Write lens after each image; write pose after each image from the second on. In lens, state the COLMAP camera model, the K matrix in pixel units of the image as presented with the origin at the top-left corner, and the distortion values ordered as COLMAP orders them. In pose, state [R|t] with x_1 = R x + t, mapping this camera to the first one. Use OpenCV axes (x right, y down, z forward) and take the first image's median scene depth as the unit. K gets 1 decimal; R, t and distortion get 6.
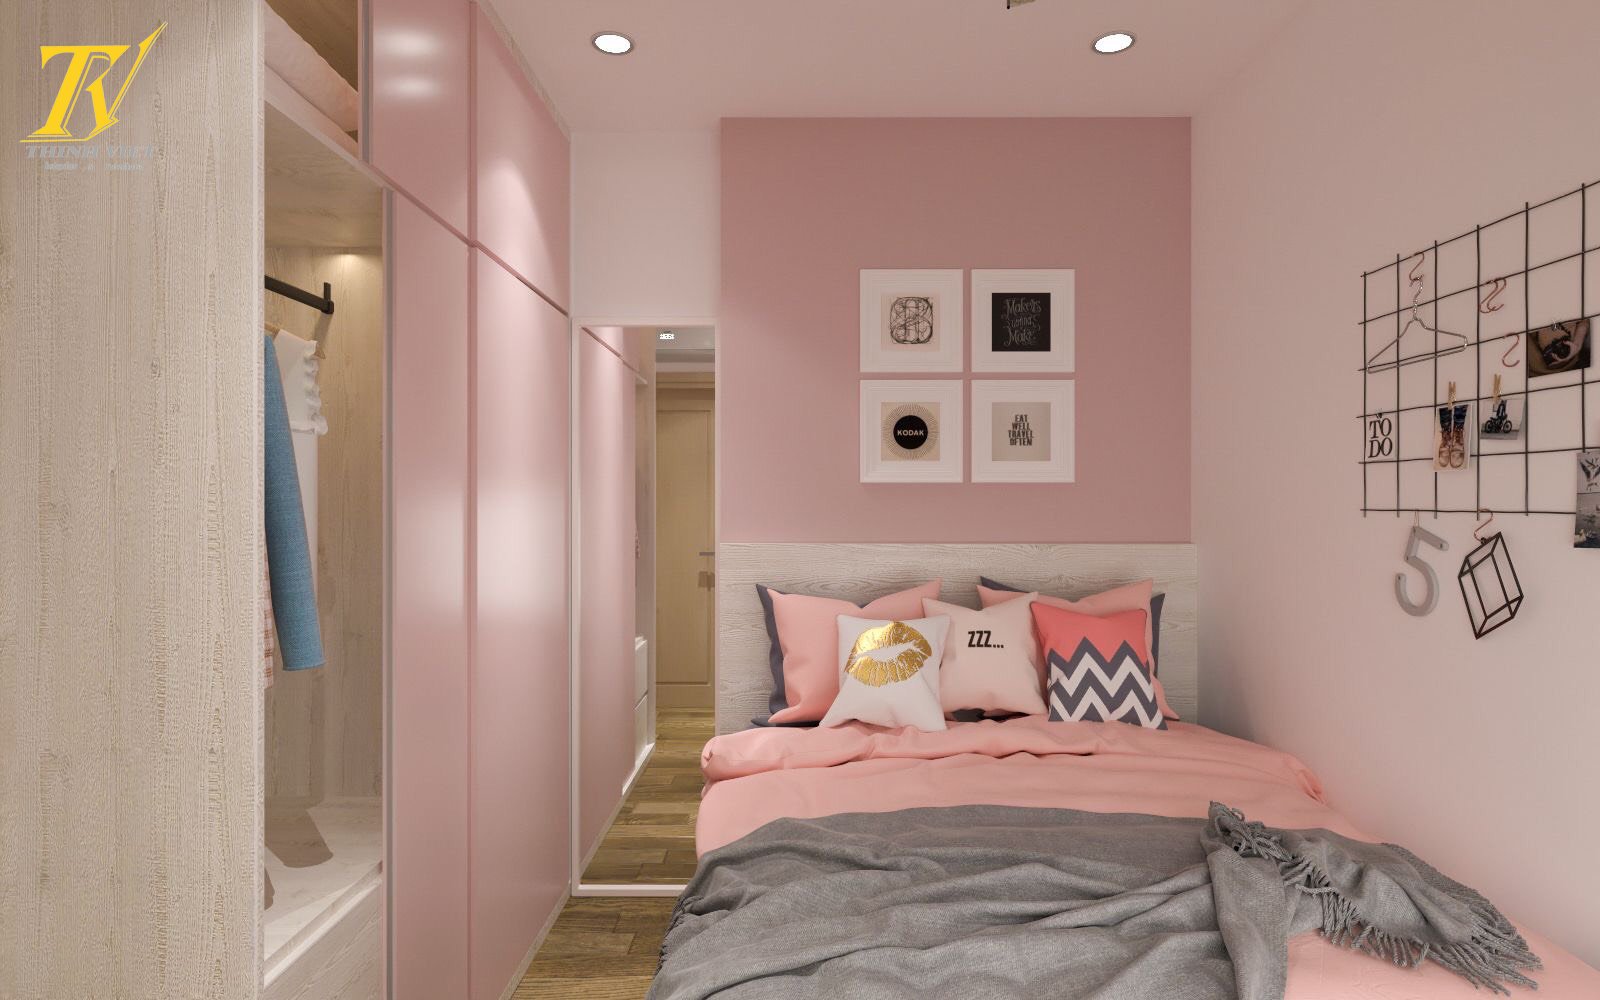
lens RADIAL K [[895.4, 0, 795.8], [0, 895.4, 499.0], [0, 0, 1]] dist [-0.006494, 0.002686]
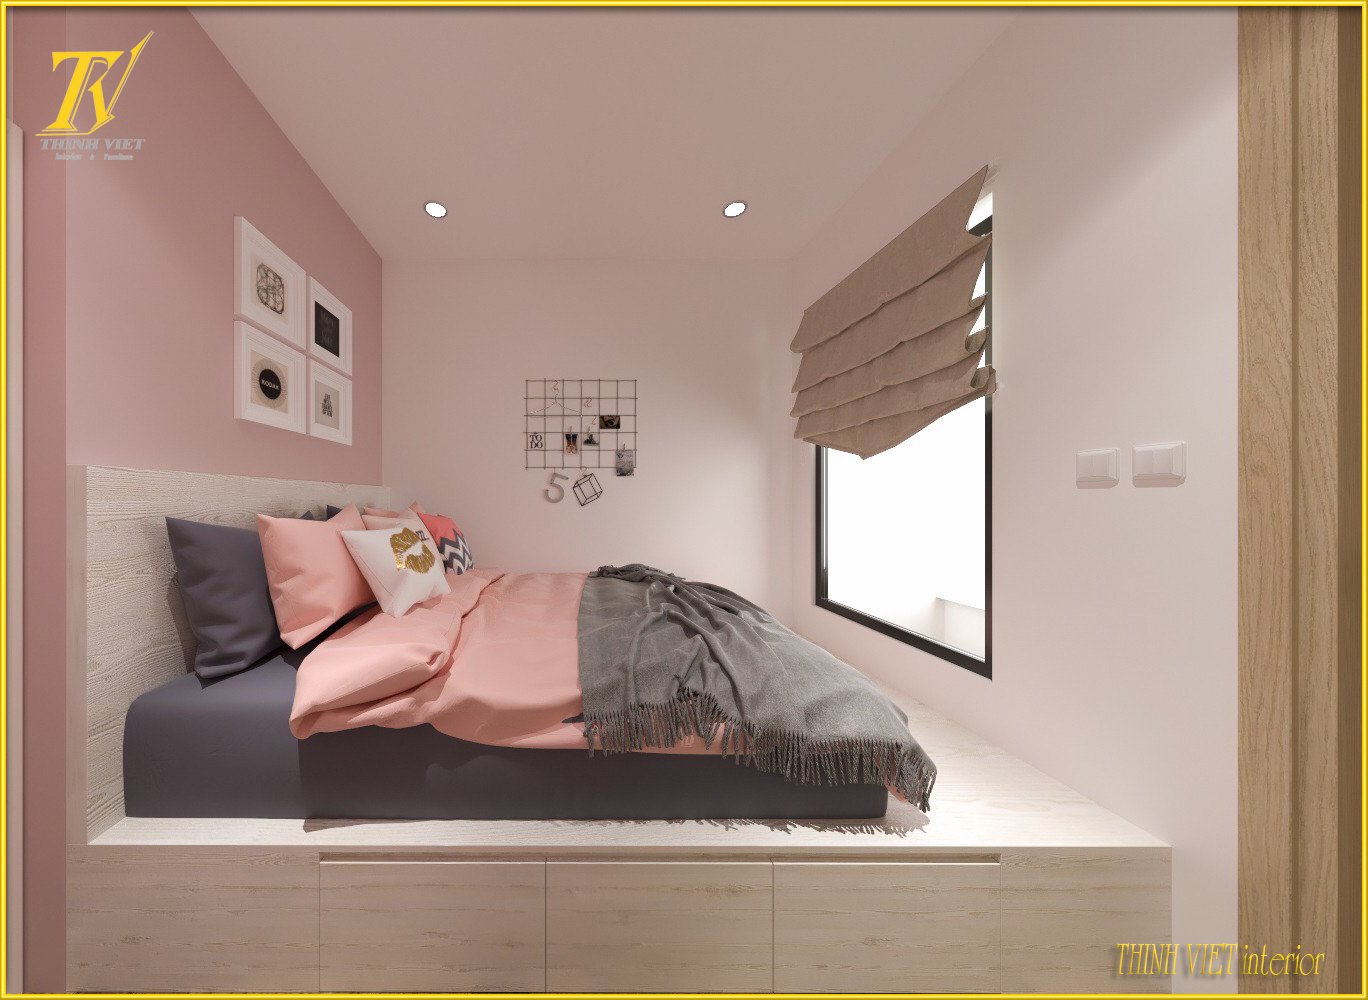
lens RADIAL K [[400.7, 0, 576.0], [0, 400.7, 499.4], [0, 0, 1]] dist [0.001599, 0.000040]
pose [[-0.020674, 0.001617, 0.999785, -0.519914], [0.001129, 0.999998, -0.001594, 0.099693], [-0.999786, 0.001096, -0.020676, 0.783520]]
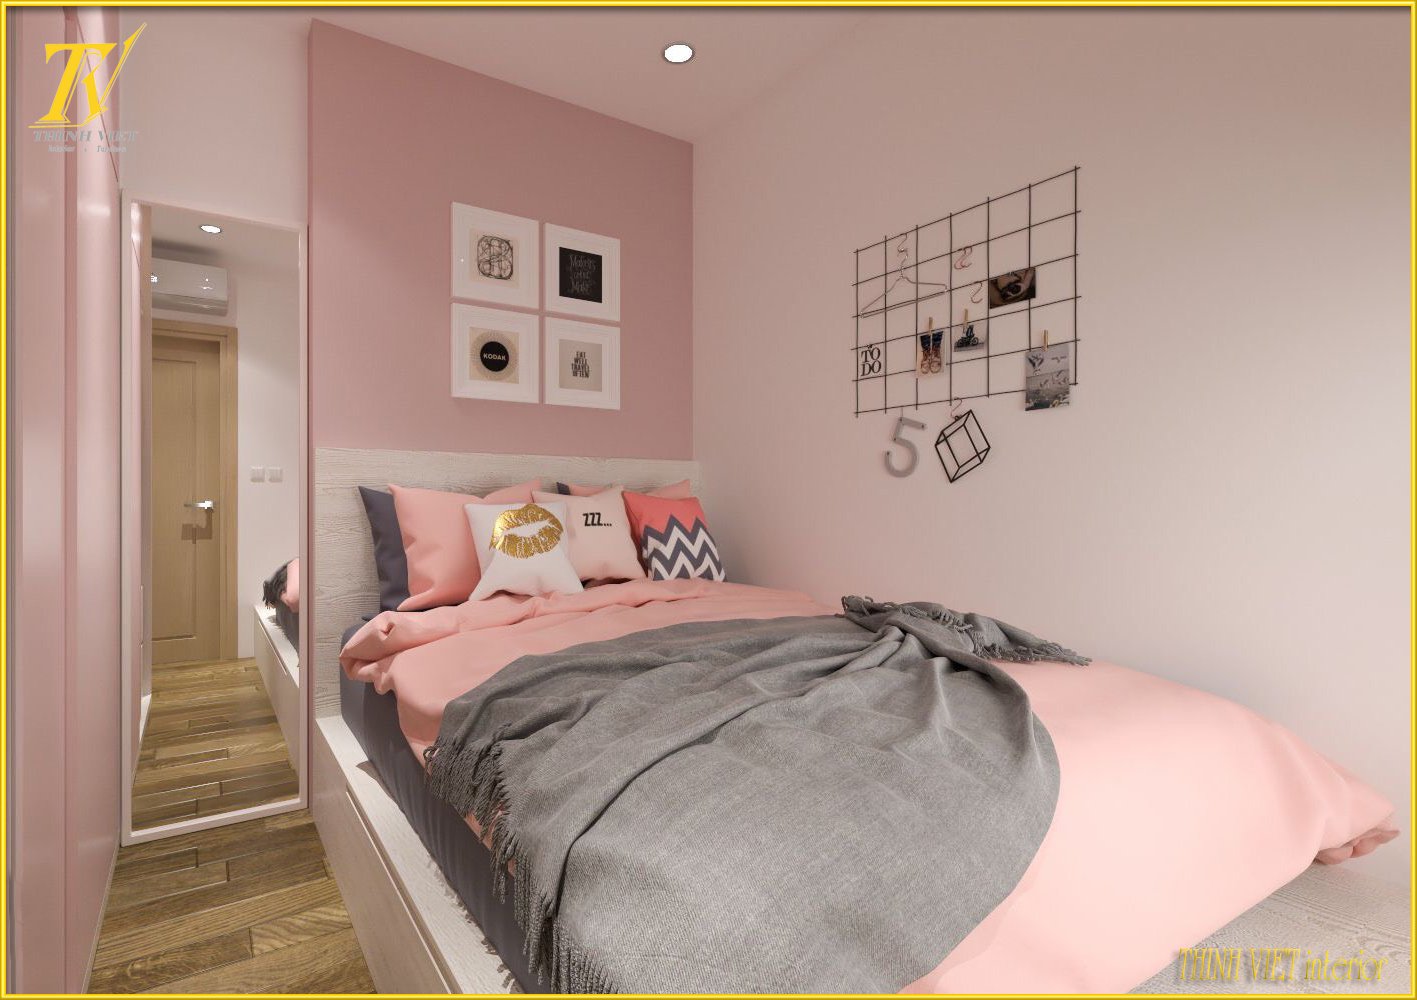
lens RADIAL K [[706.0, 0, 622.3], [0, 706.0, 502.9], [0, 0, 1]] dist [-0.003690, 0.000316]
pose [[0.849235, -0.002148, 0.528010, -0.264718], [0.001259, 0.999997, 0.002043, 0.139834], [-0.528013, -0.001070, 0.849236, 0.201224]]
